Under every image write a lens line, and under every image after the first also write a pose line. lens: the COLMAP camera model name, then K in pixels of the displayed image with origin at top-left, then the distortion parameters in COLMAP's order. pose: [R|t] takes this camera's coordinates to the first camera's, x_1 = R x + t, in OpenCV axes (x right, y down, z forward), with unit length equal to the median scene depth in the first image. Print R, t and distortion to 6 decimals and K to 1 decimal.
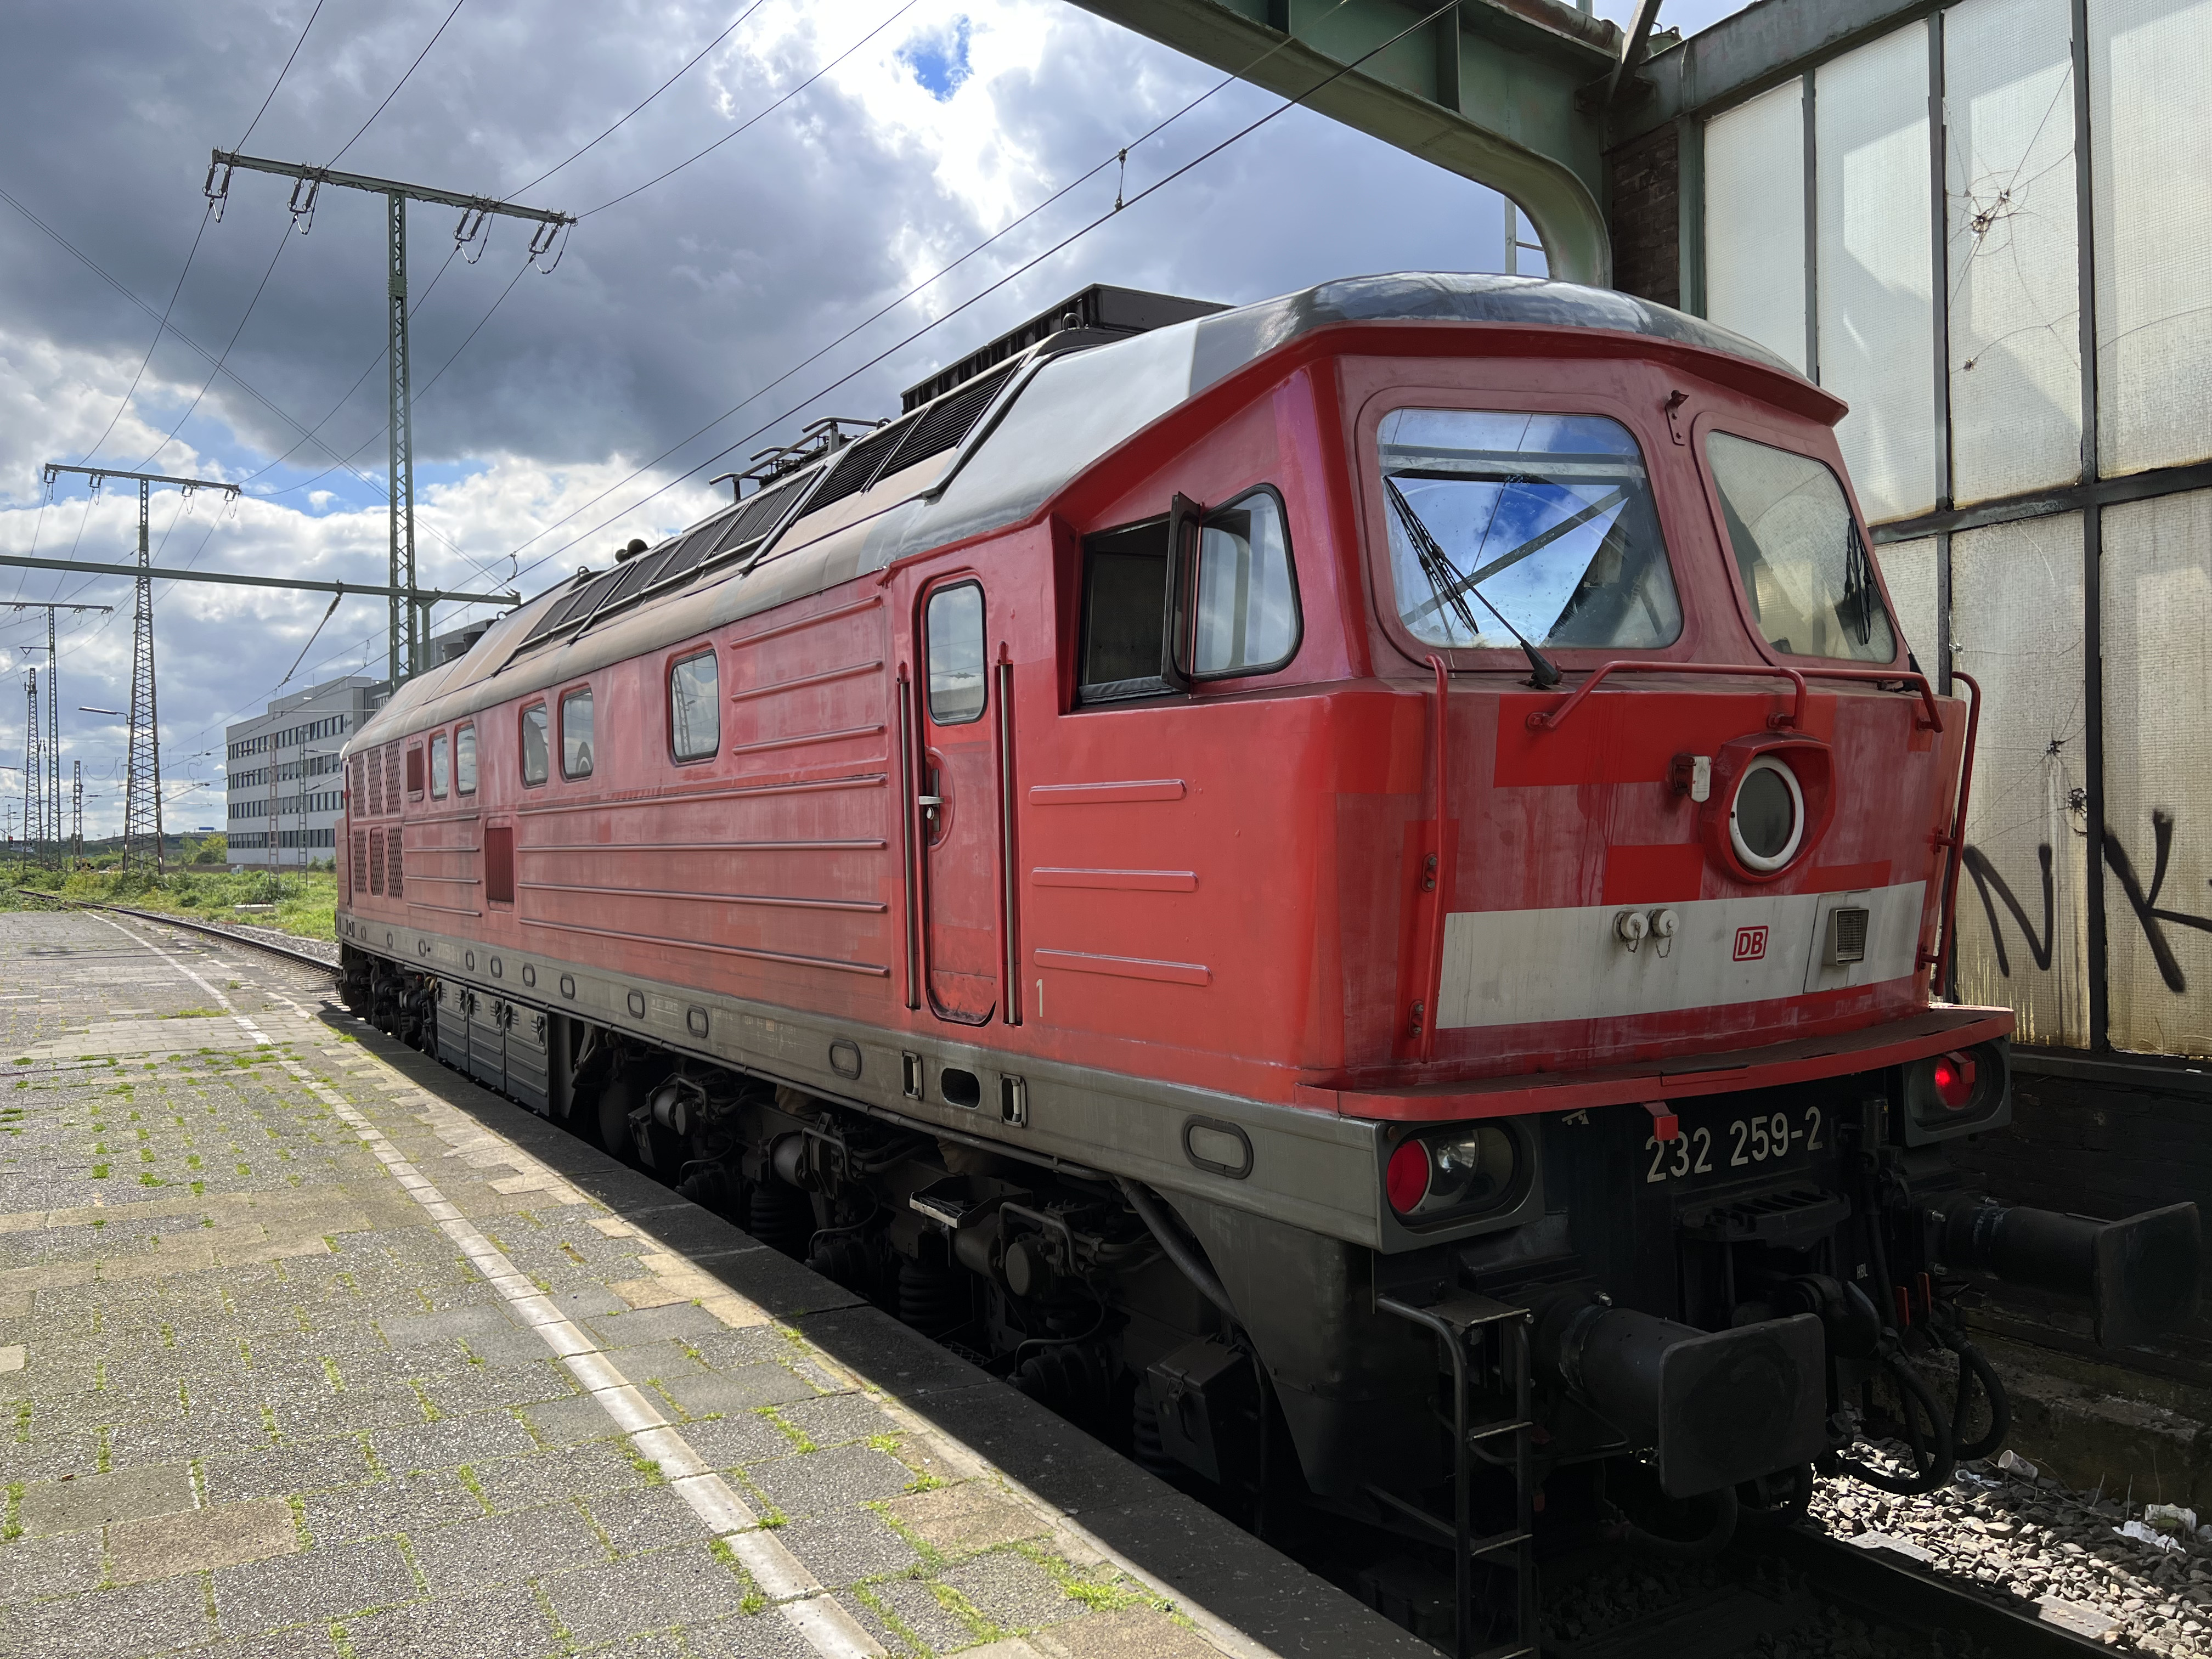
lens RADIAL K [[1685.5, 0, 1109.2], [0, 1685.5, 840.5], [0, 0, 1]] dist [0.030560, -0.037842]
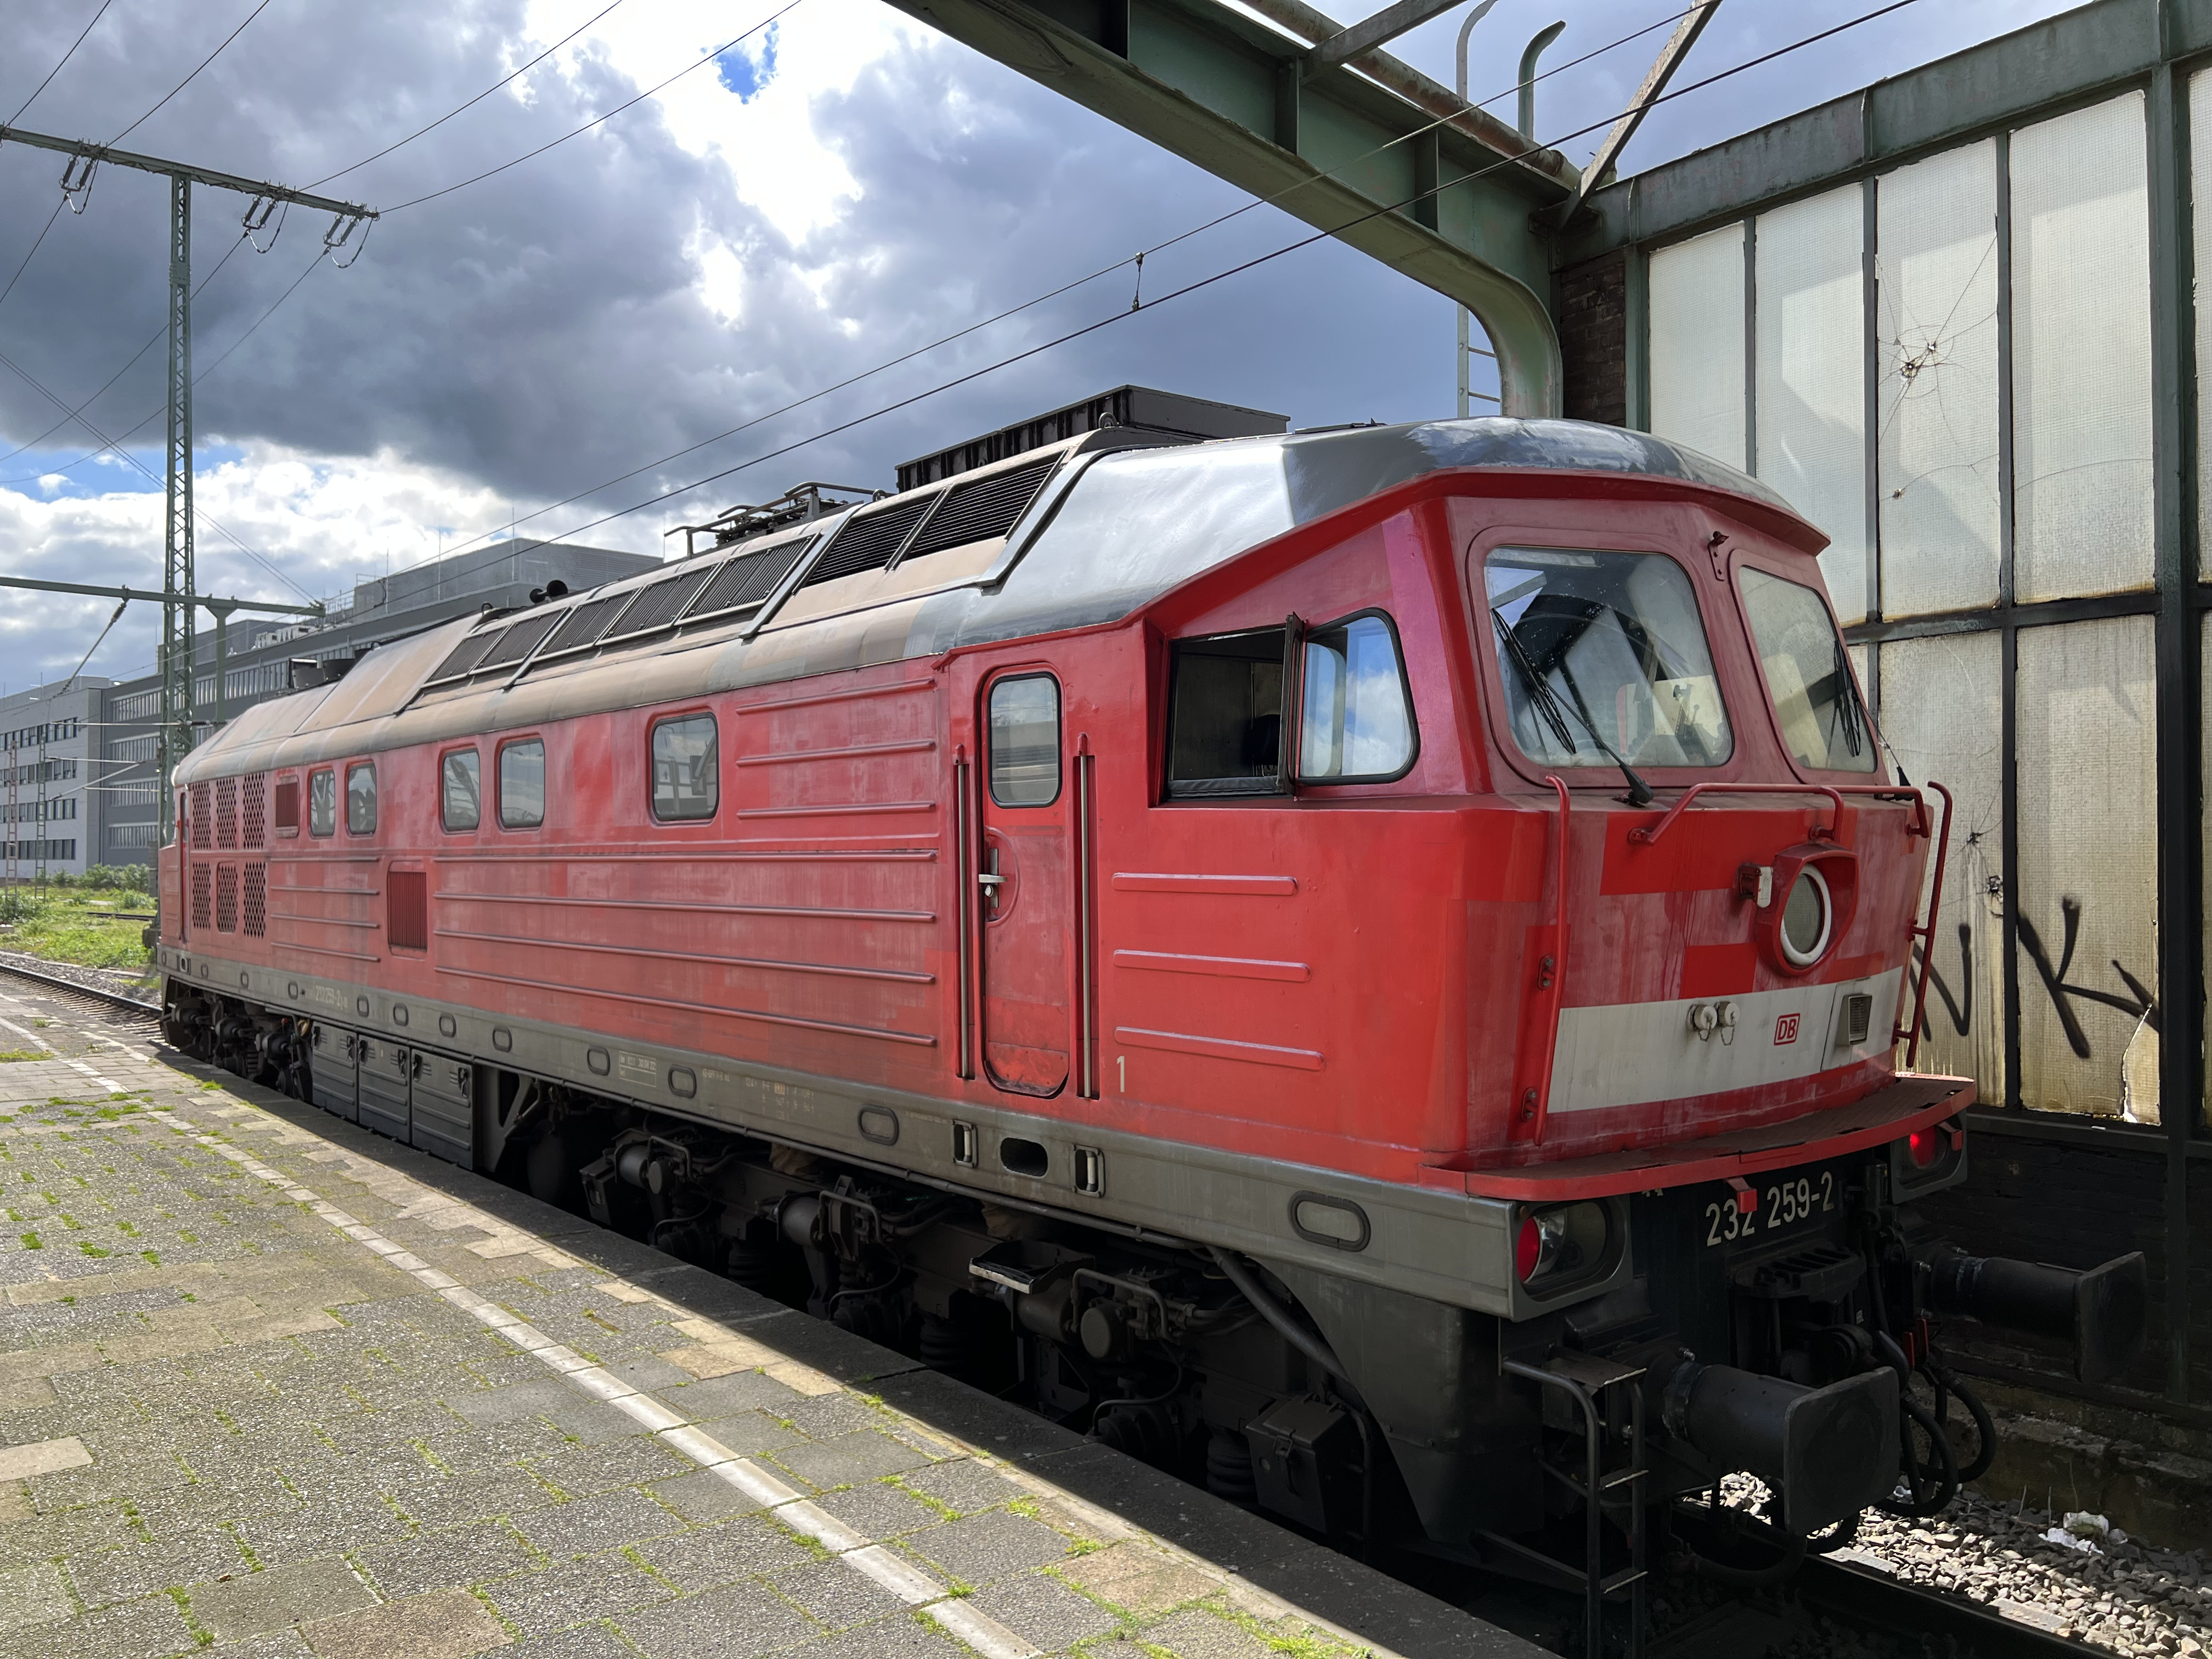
lens RADIAL K [[1685.5, 0, 1126.8], [0, 1685.5, 839.8], [0, 0, 1]] dist [0.030560, -0.037842]
pose [[0.990835, 0.012552, 0.134496, -0.157790], [-0.010944, 0.999860, -0.012690, -0.034742], [-0.134637, 0.011101, 0.990833, -0.042163]]
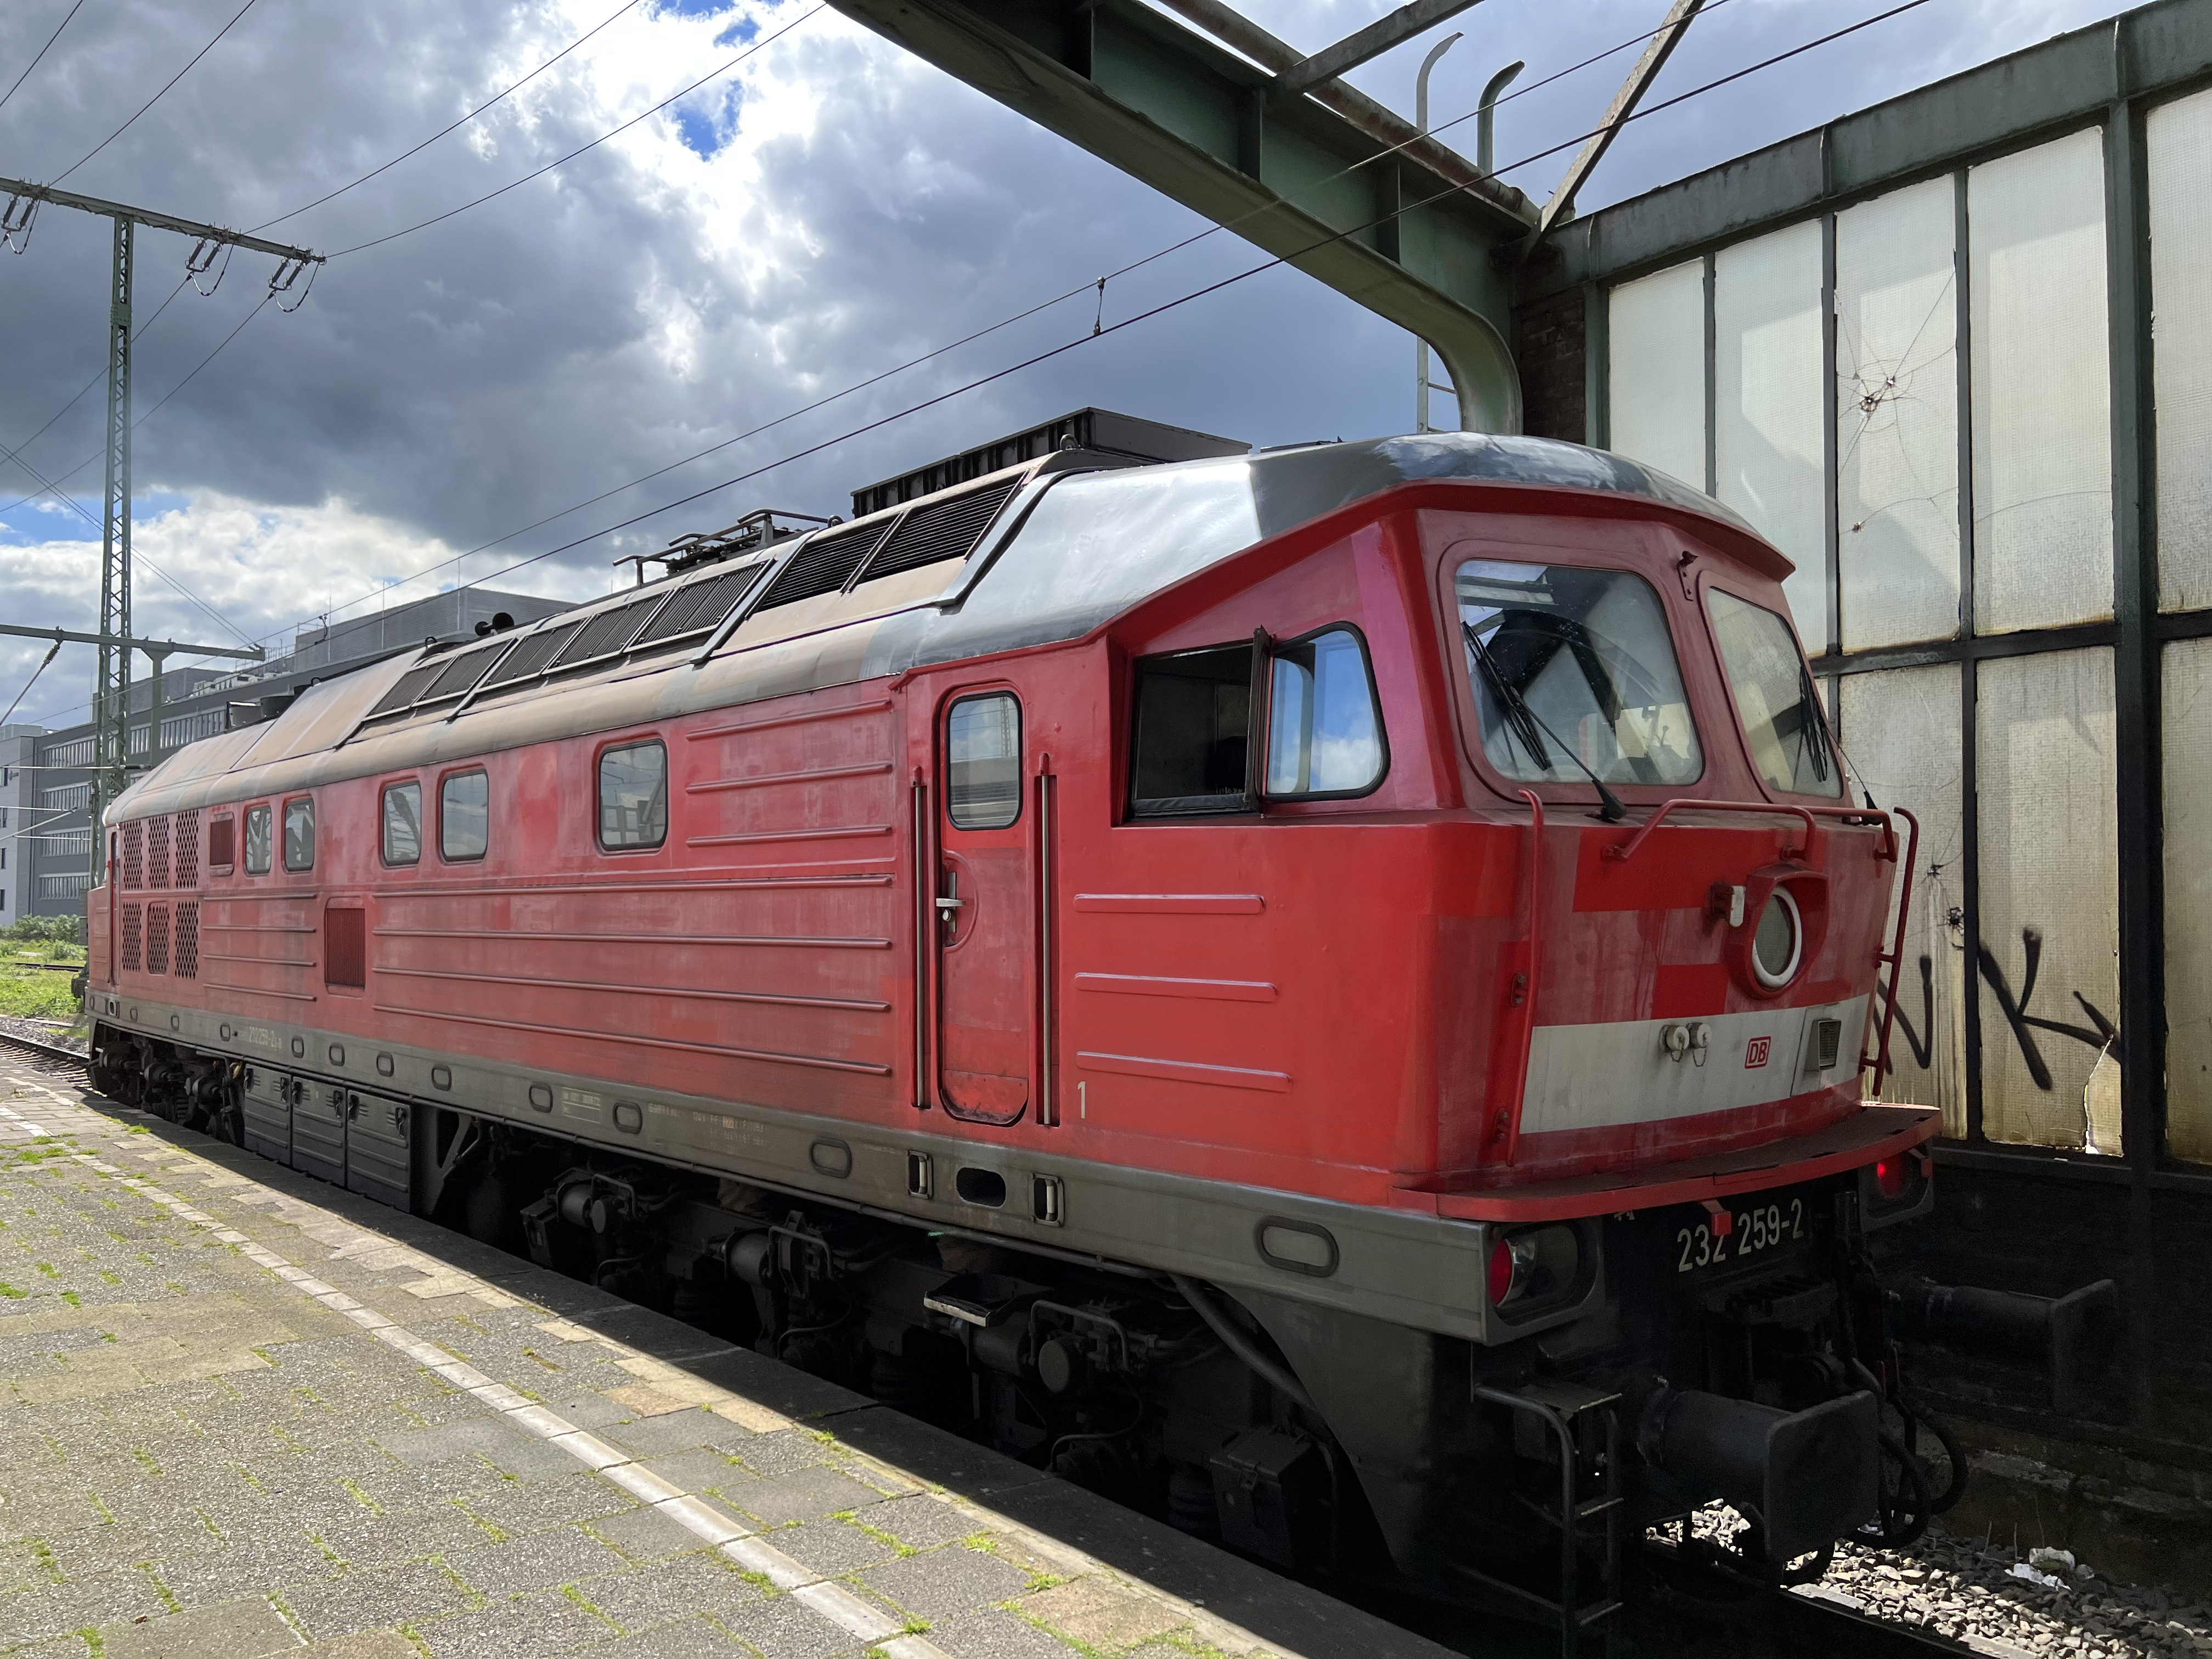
lens RADIAL K [[1685.5, 0, 1123.8], [0, 1685.5, 866.4], [0, 0, 1]] dist [0.030560, -0.037842]
pose [[0.986579, 0.019686, 0.162094, -0.161635], [-0.014891, 0.999416, -0.030741, -0.015723], [-0.162605, 0.027914, 0.986296, -0.022581]]
